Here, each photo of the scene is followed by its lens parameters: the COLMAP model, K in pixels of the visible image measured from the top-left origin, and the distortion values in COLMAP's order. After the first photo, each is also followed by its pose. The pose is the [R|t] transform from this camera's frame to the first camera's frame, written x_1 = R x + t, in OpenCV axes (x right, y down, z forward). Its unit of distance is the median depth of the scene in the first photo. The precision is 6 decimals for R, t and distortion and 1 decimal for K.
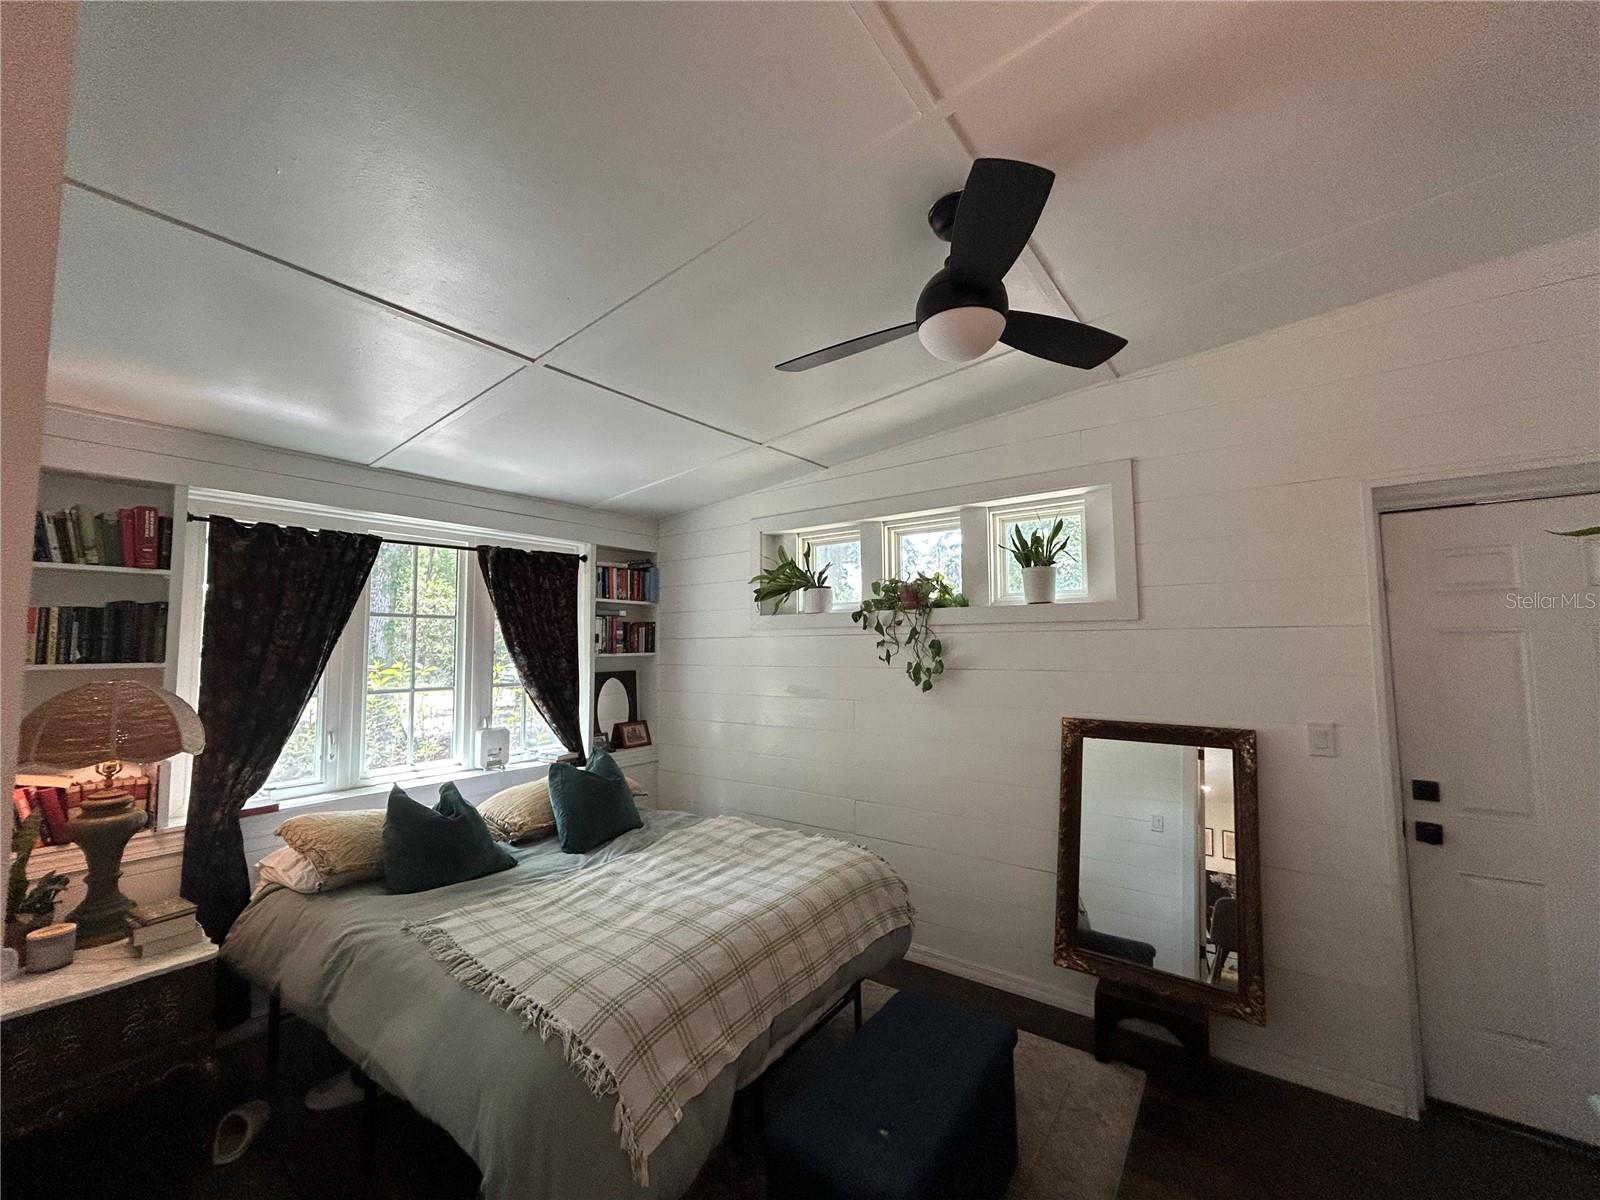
lens RADIAL K [[645.8, 0, 796.3], [0, 645.8, 601.6], [0, 0, 1]] dist [-0.001610, 0.001018]
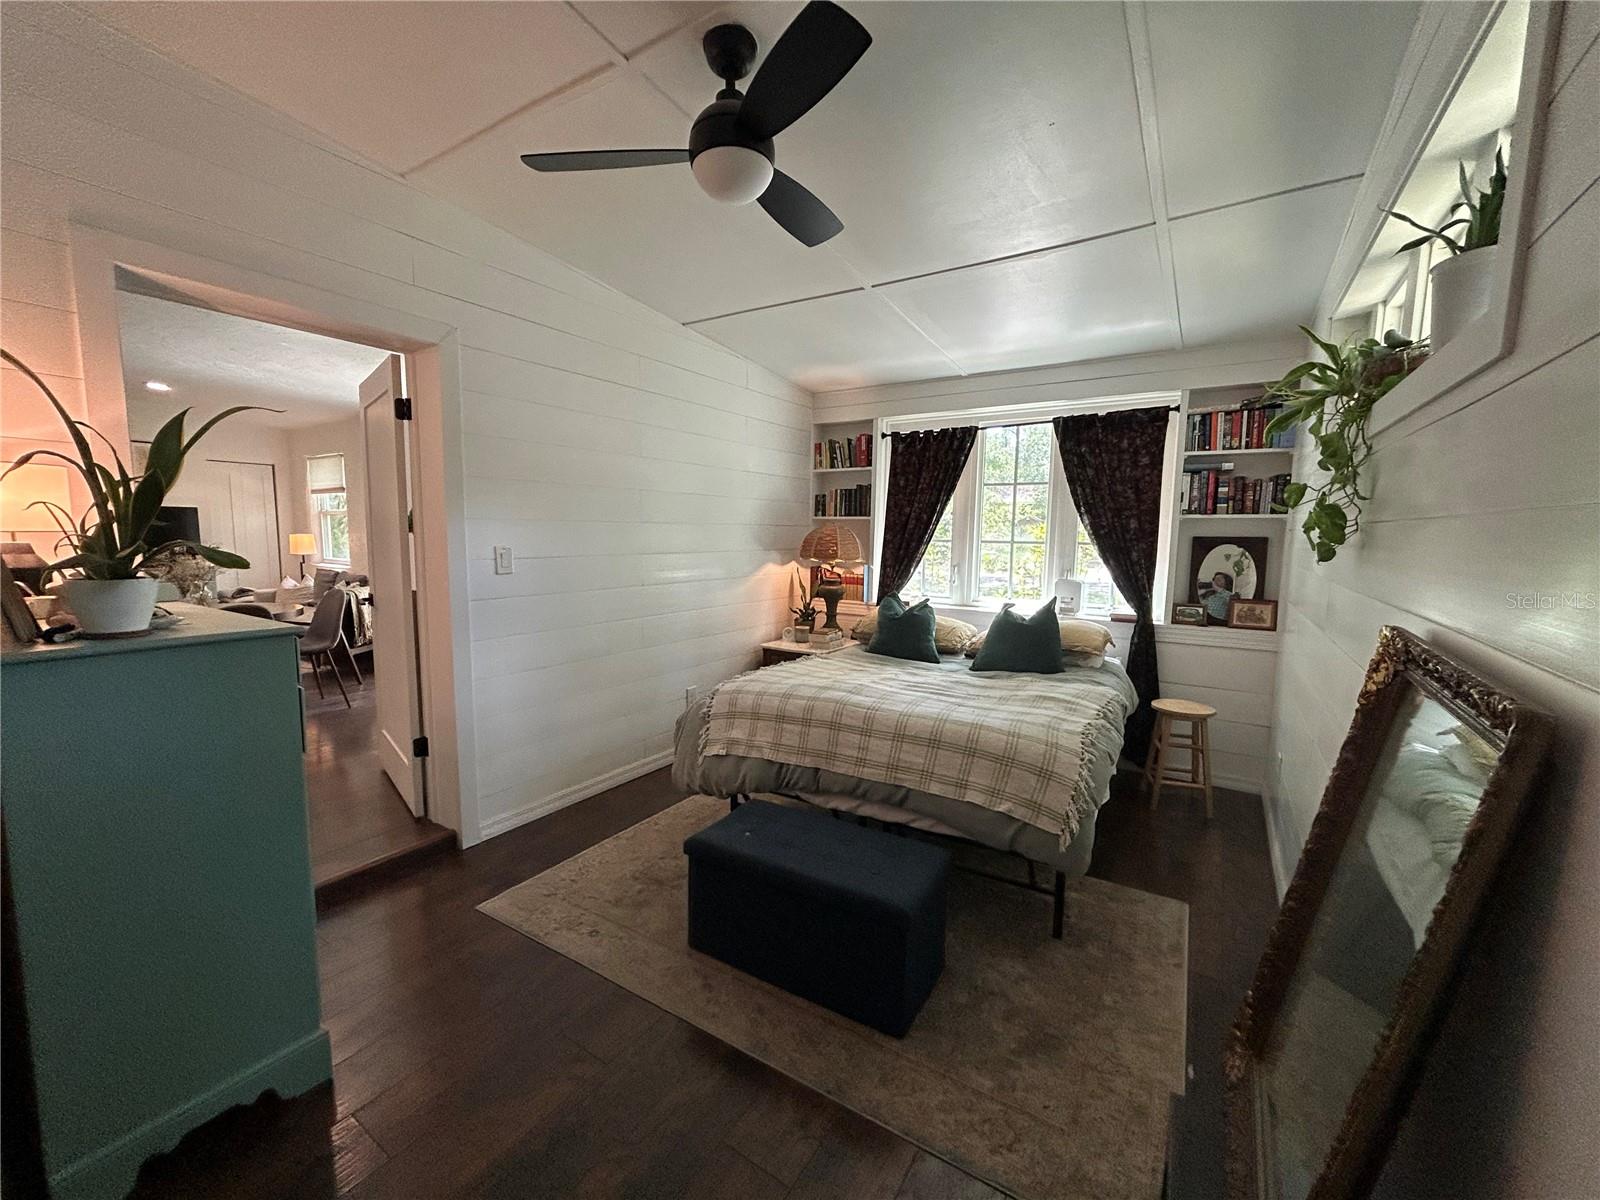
lens RADIAL K [[645.8, 0, 797.9], [0, 645.8, 601.8], [0, 0, 1]] dist [-0.001610, 0.001018]
pose [[0.070262, 0.117801, -0.990548, 0.639800], [0.056192, 0.990958, 0.121836, 0.069911], [0.995945, -0.064221, 0.063007, 0.457247]]
